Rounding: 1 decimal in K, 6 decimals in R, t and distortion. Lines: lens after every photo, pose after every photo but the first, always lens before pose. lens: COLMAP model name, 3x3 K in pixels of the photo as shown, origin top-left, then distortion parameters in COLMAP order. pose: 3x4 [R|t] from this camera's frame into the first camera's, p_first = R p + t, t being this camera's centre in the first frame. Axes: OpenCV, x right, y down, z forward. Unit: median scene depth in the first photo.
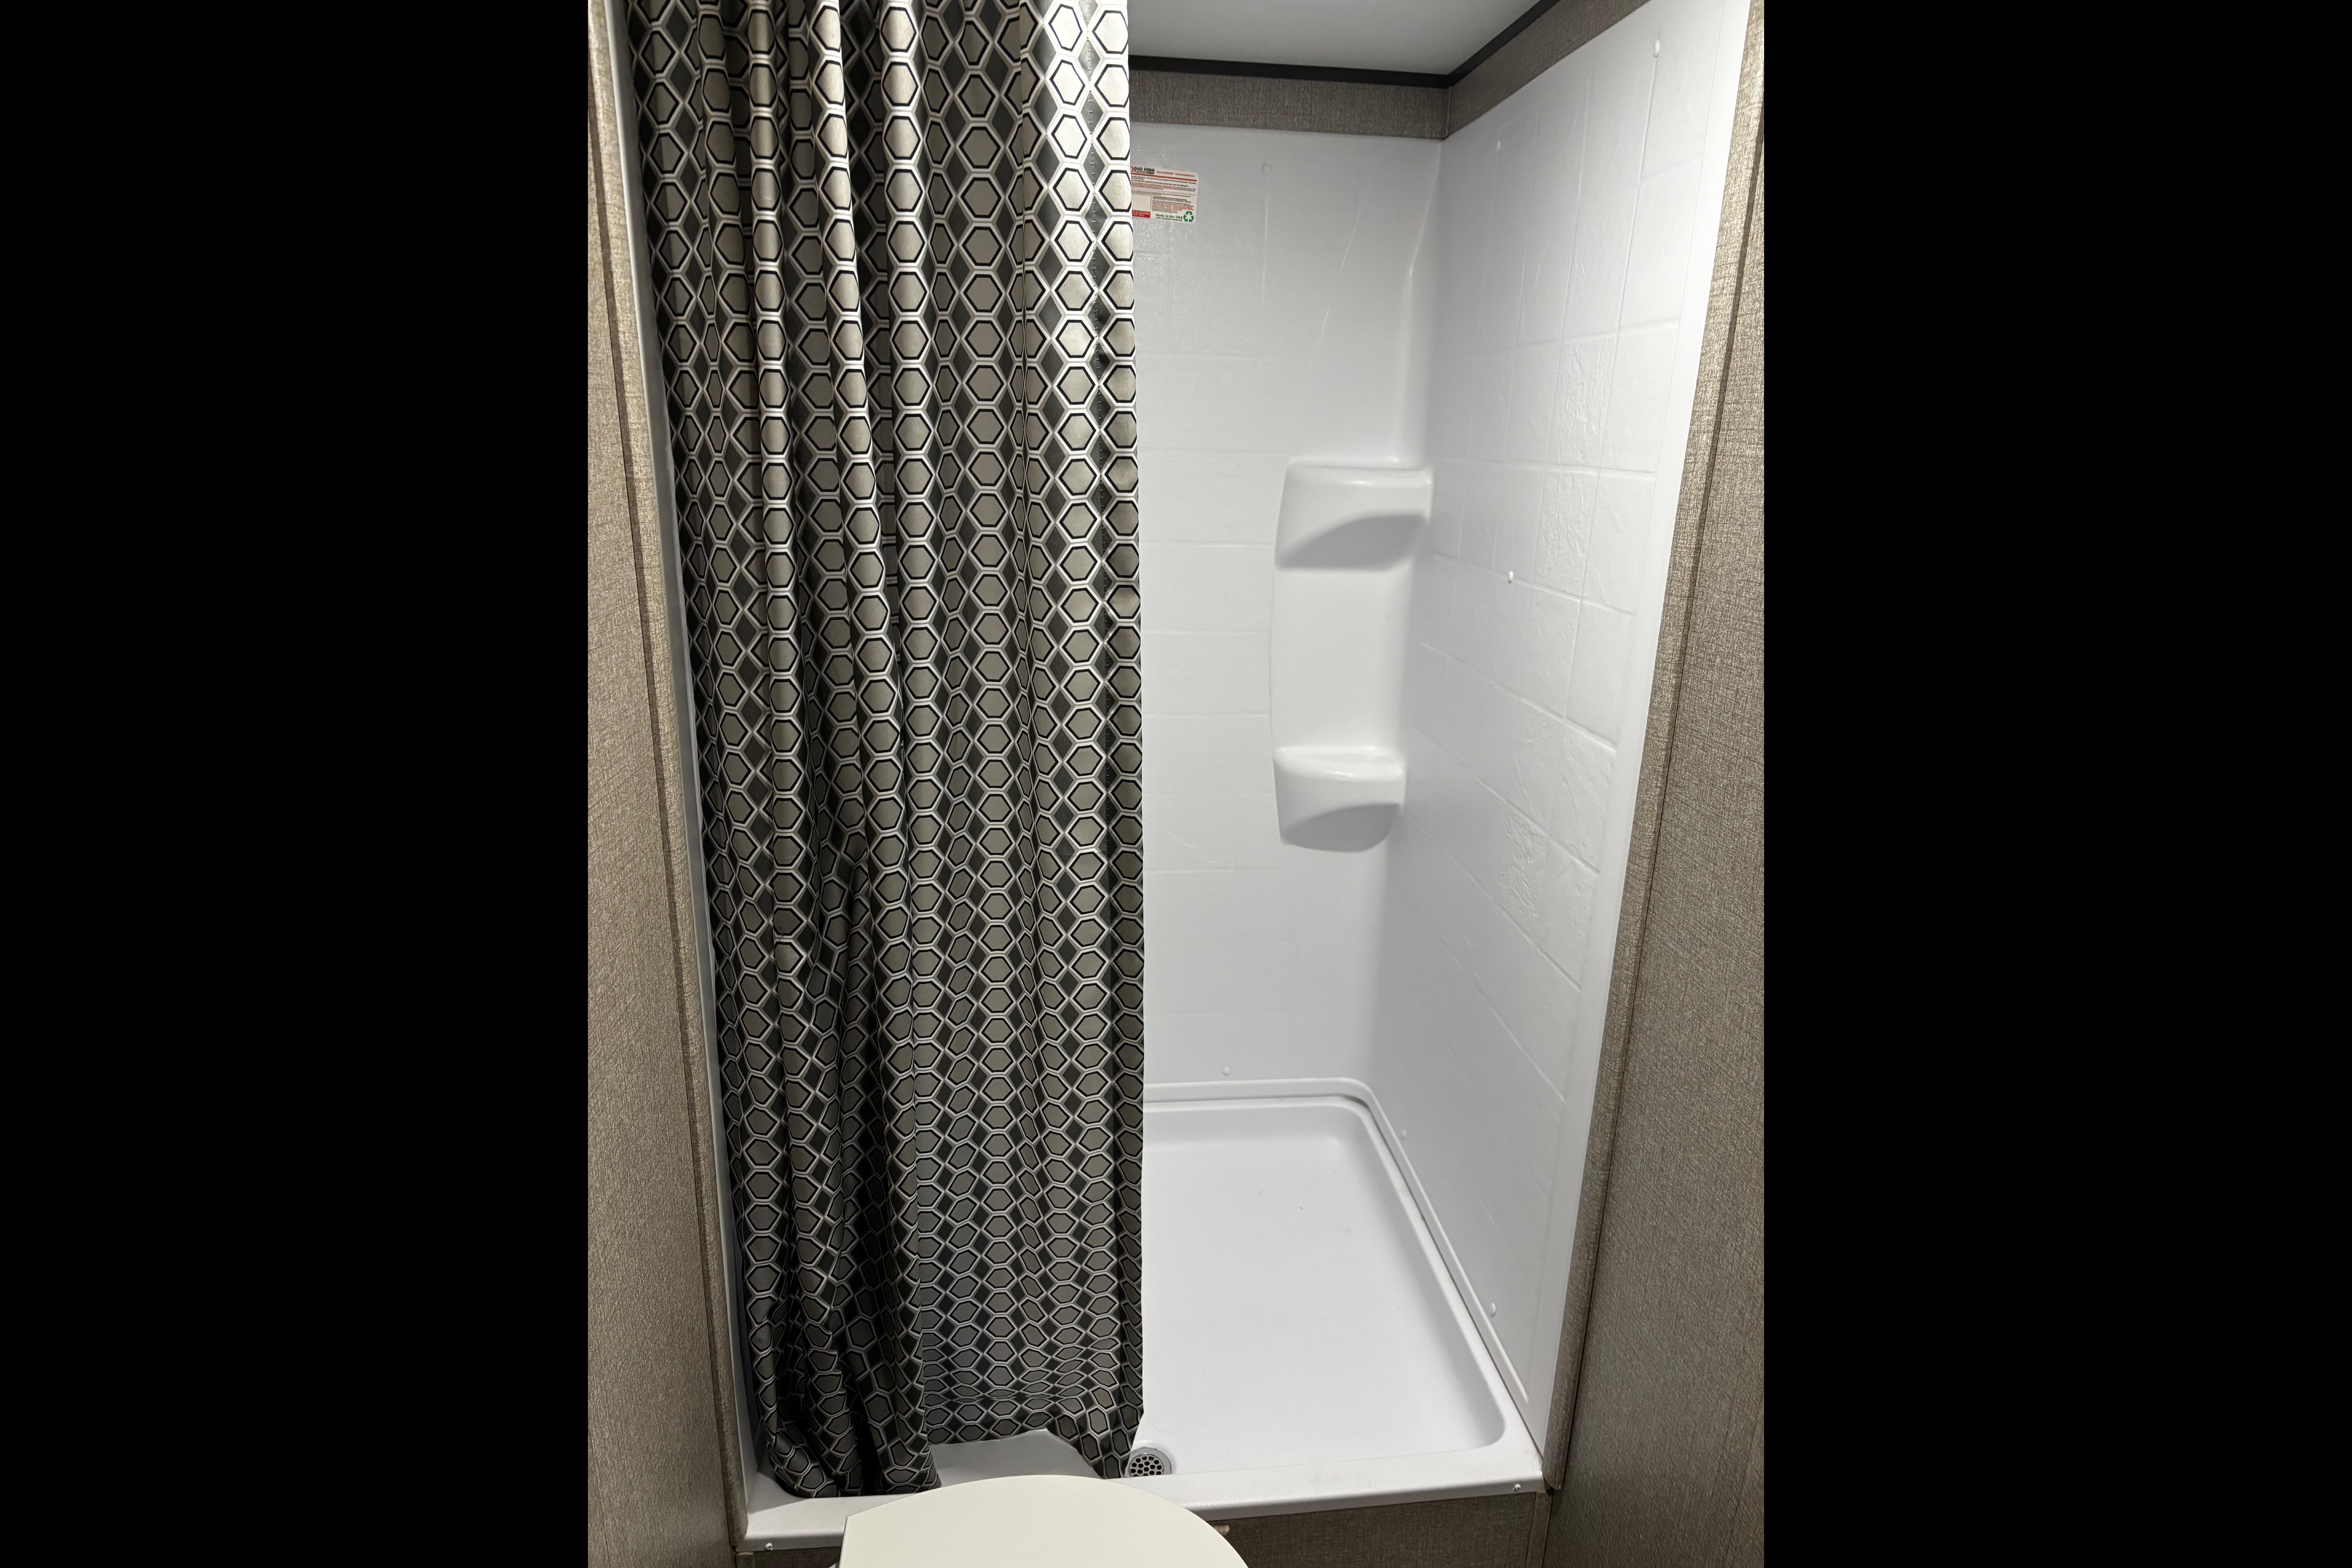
lens RADIAL K [[1193.0, 0, 1177.3], [0, 1193.0, 794.5], [0, 0, 1]] dist [0.019031, -0.006589]
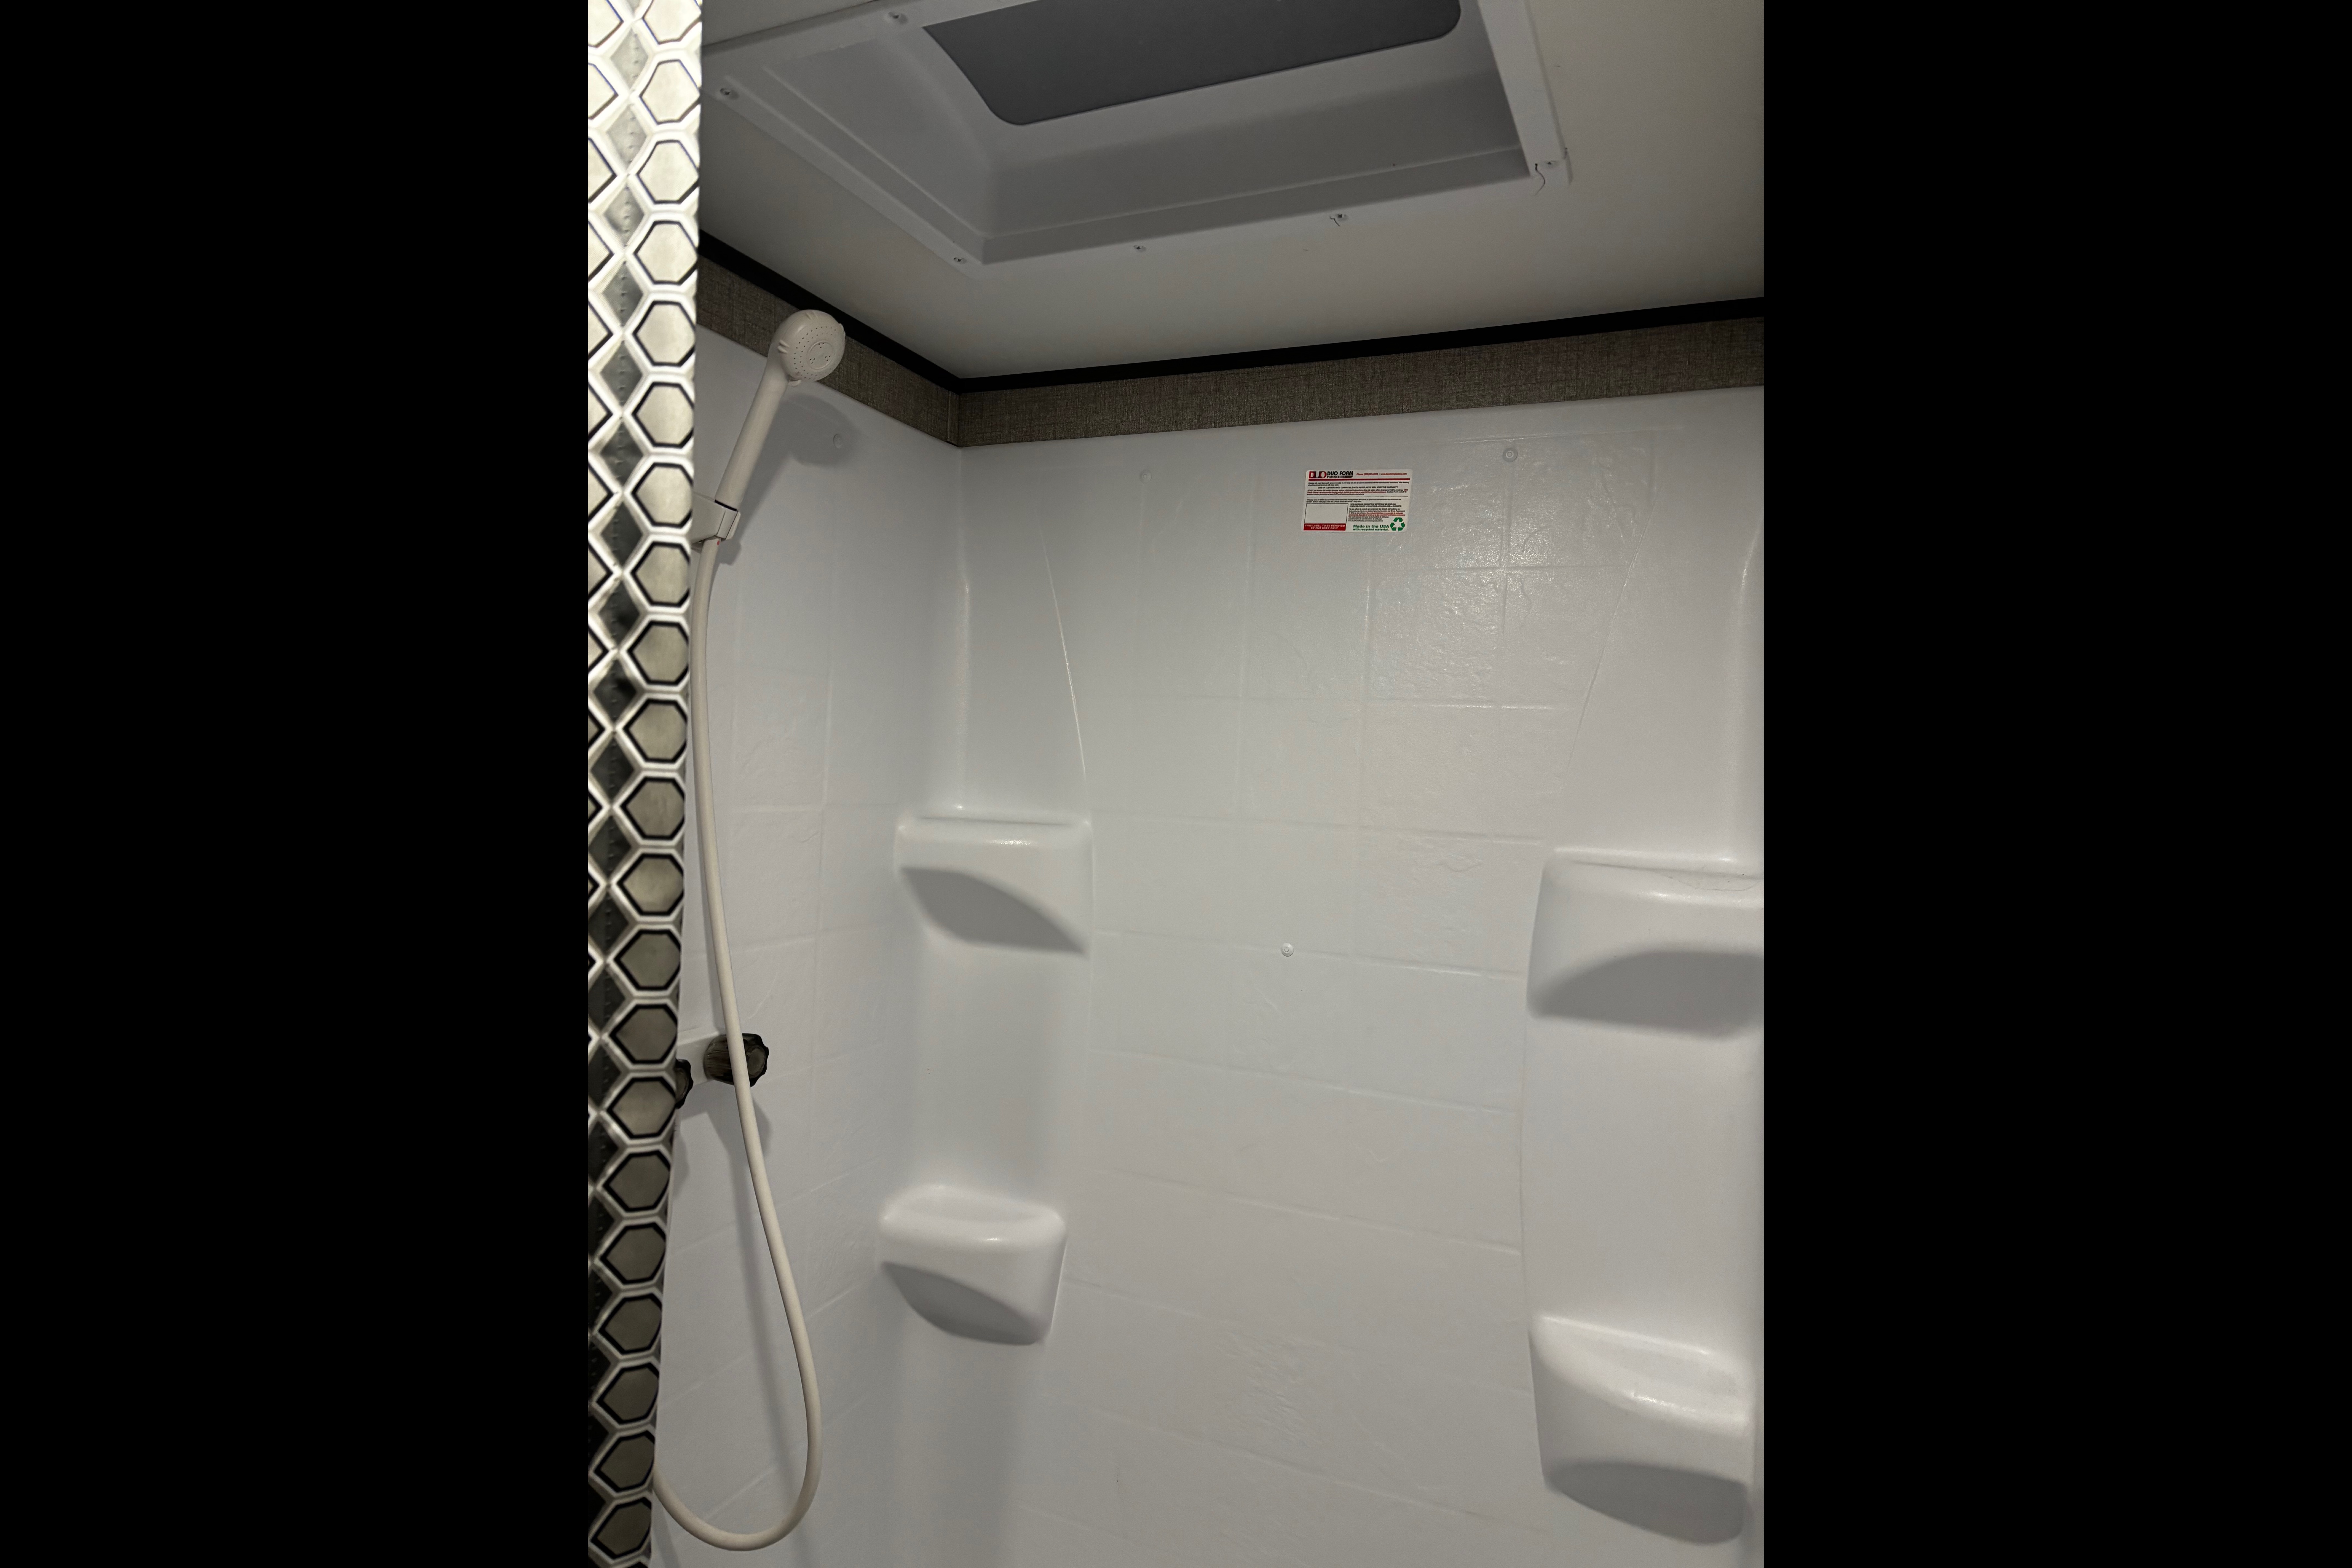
lens RADIAL K [[1193.0, 0, 1167.6], [0, 1193.0, 763.7], [0, 0, 1]] dist [0.019031, -0.006589]
pose [[0.875977, 0.011738, -0.482210, 0.241172], [-0.160800, 0.949624, -0.268992, -0.126236], [0.454761, 0.313171, 0.833736, 0.377439]]
